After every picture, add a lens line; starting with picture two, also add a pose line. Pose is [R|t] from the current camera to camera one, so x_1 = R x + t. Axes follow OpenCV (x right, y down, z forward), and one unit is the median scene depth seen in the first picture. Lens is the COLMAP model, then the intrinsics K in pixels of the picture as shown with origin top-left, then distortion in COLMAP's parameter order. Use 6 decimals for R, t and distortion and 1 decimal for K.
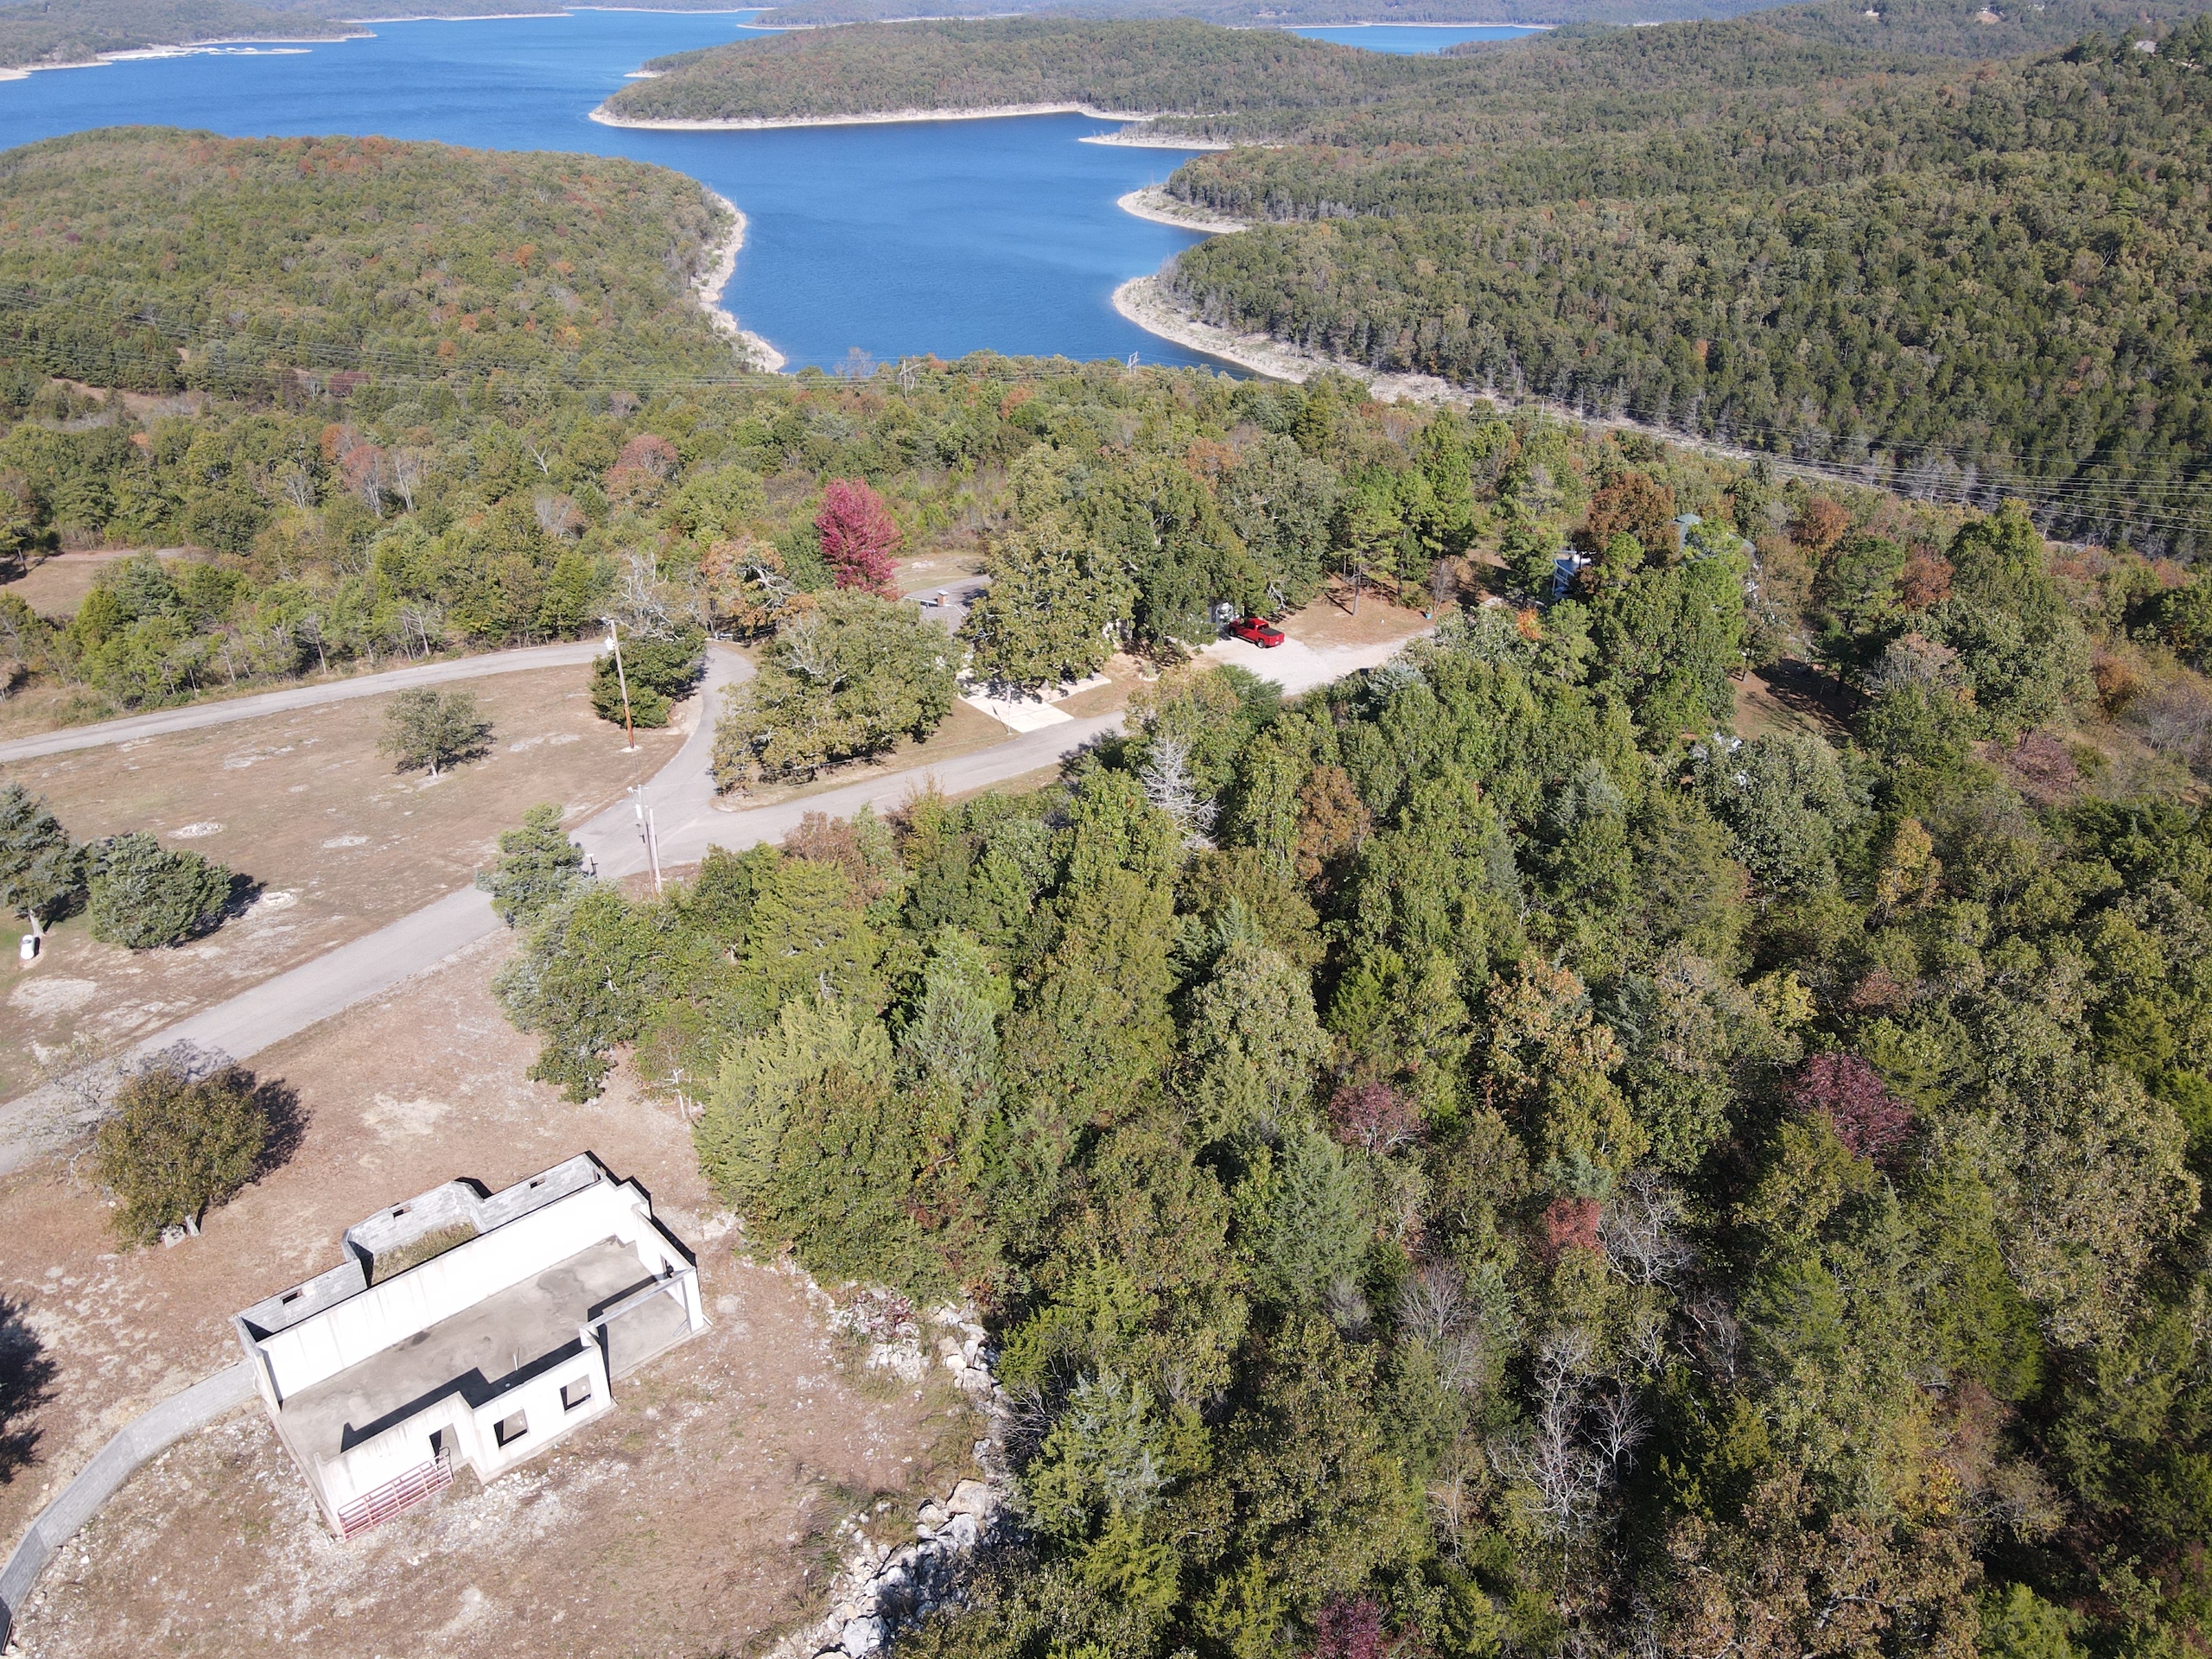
lens RADIAL K [[1629.0, 0, 1106.0], [0, 1629.0, 829.5], [0, 0, 1]] dist [0.007302, 0.009694]
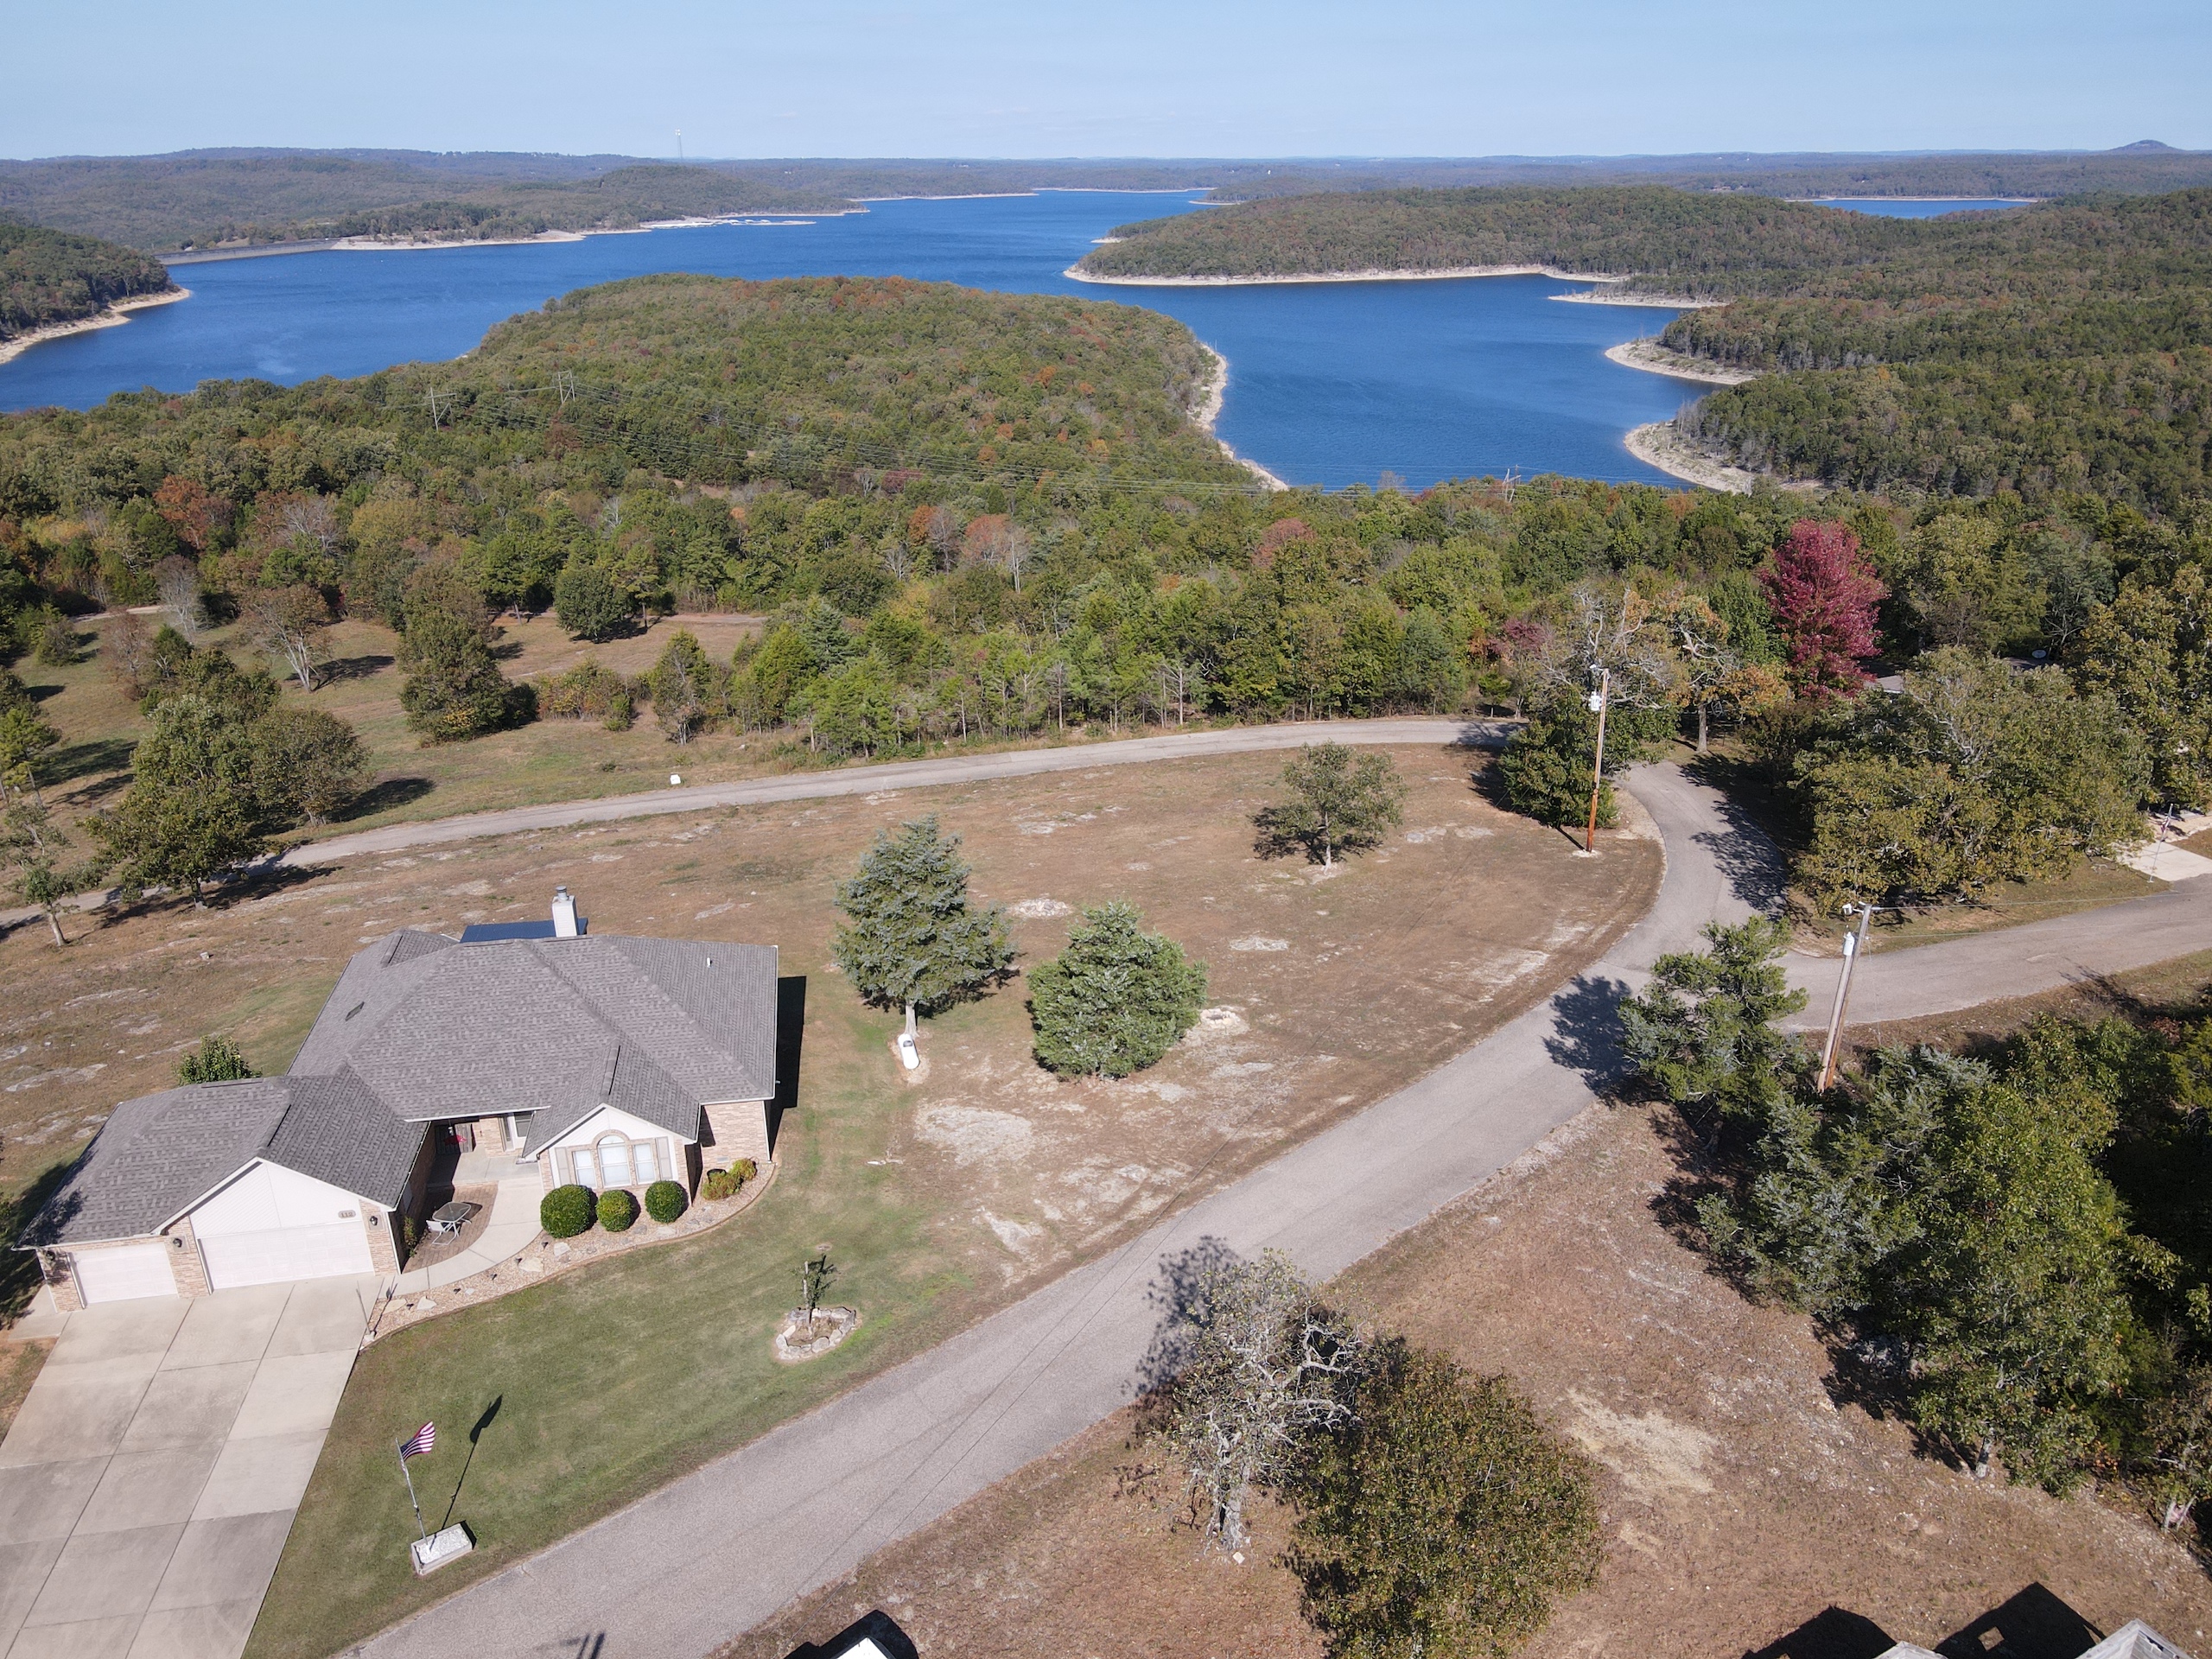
lens RADIAL K [[1627.1, 0, 1104.0], [0, 1627.1, 836.4], [0, 0, 1]] dist [-0.006351, 0.035520]
pose [[0.971344, 0.086157, -0.221512, -0.074565], [-0.105594, 0.991390, -0.077432, 0.004504], [0.212933, 0.098603, 0.972079, 0.058227]]
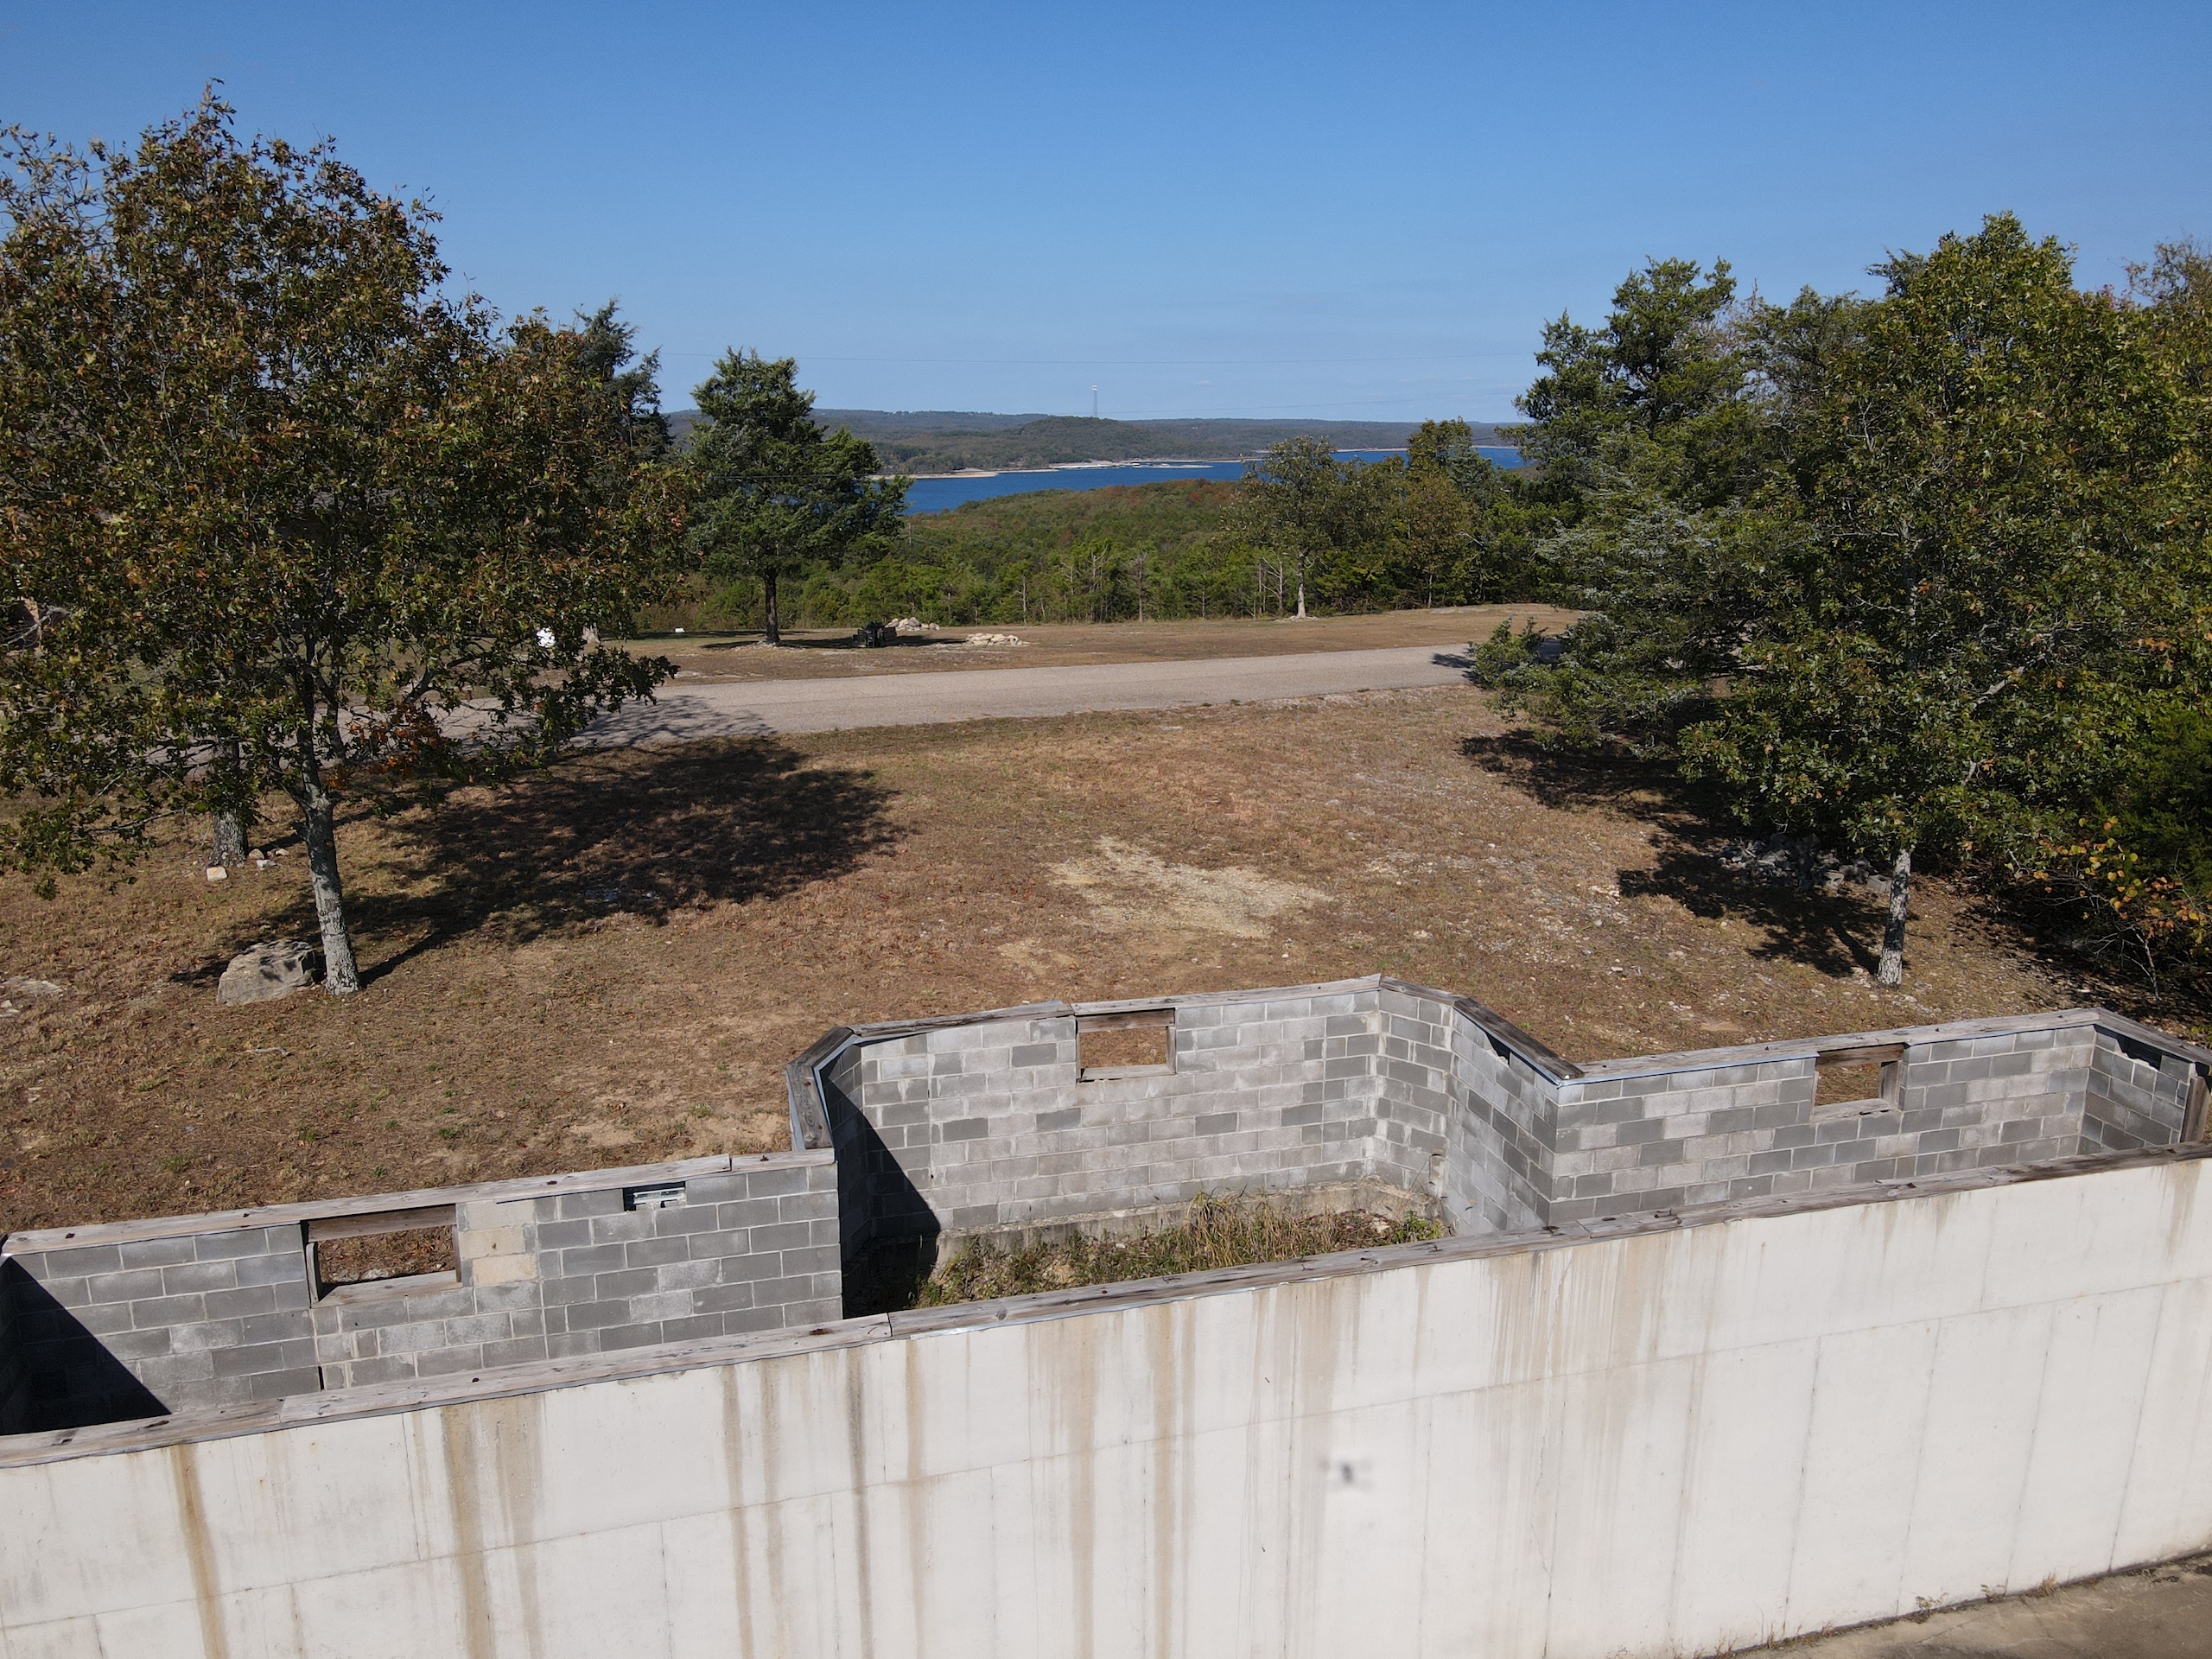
lens RADIAL K [[1627.1, 0, 1104.0], [0, 1627.1, 836.4], [0, 0, 1]] dist [-0.006351, 0.035520]
pose [[0.889479, 0.115274, -0.442198, -0.047092], [-0.215821, 0.958911, -0.184150, 0.032728], [0.402801, 0.259233, 0.877809, 0.110360]]
